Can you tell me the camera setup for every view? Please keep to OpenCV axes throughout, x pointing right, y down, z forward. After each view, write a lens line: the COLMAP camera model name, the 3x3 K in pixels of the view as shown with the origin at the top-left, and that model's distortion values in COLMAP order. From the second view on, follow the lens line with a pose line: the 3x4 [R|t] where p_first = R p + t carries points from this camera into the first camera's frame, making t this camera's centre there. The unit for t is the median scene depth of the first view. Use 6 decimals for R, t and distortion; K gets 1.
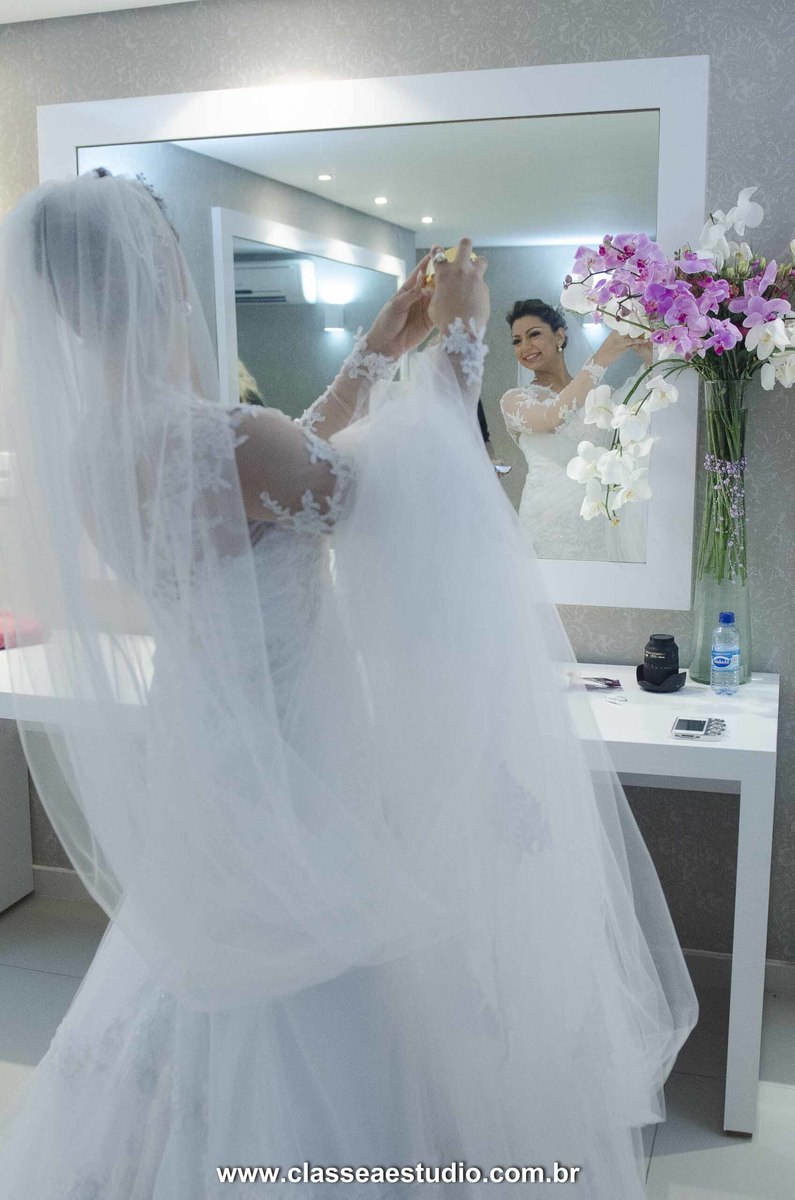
lens RADIAL K [[1322.8, 0, 397.5], [0, 1322.8, 600.0], [0, 0, 1]] dist [-0.023531, -0.031441]
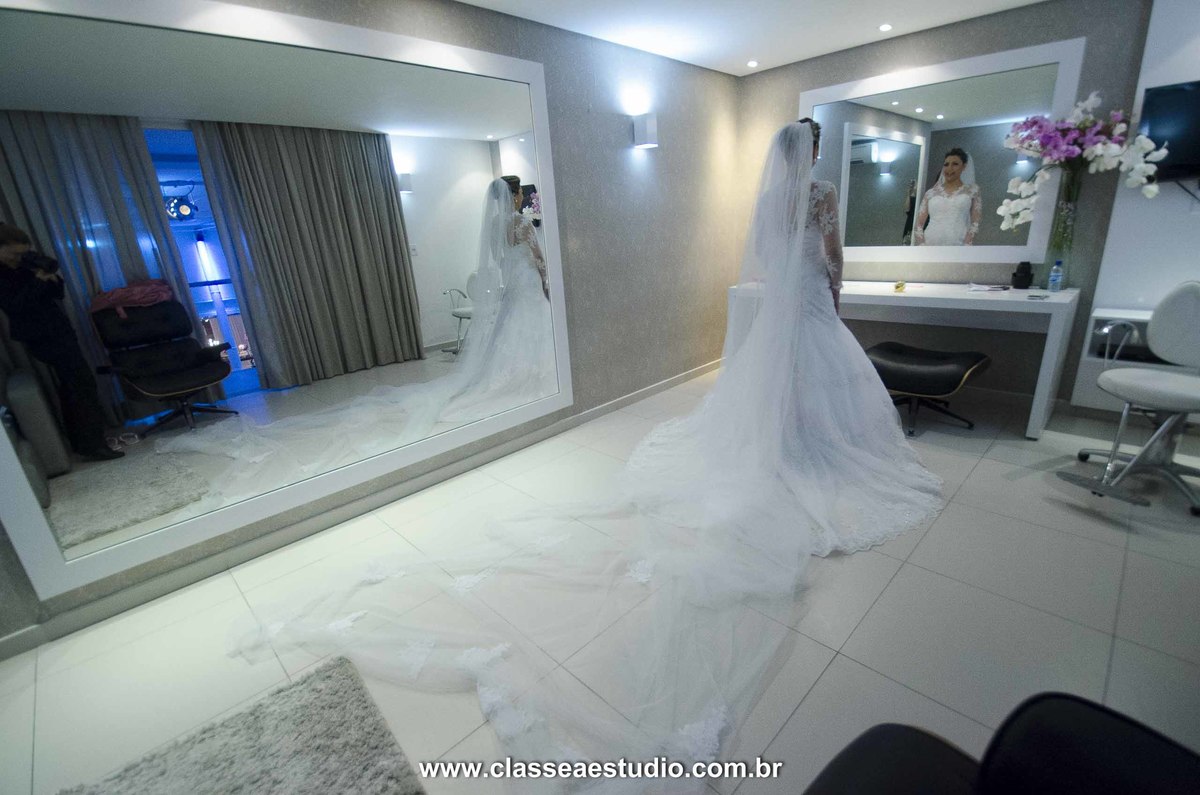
lens RADIAL K [[544.4, 0, 606.1], [0, 544.4, 415.2], [0, 0, 1]] dist [0.000593, -0.012445]
pose [[0.888183, 0.109003, -0.446374, -0.048662], [-0.021207, 0.980144, 0.197149, 0.122848], [0.459001, -0.165638, 0.872859, -0.459845]]
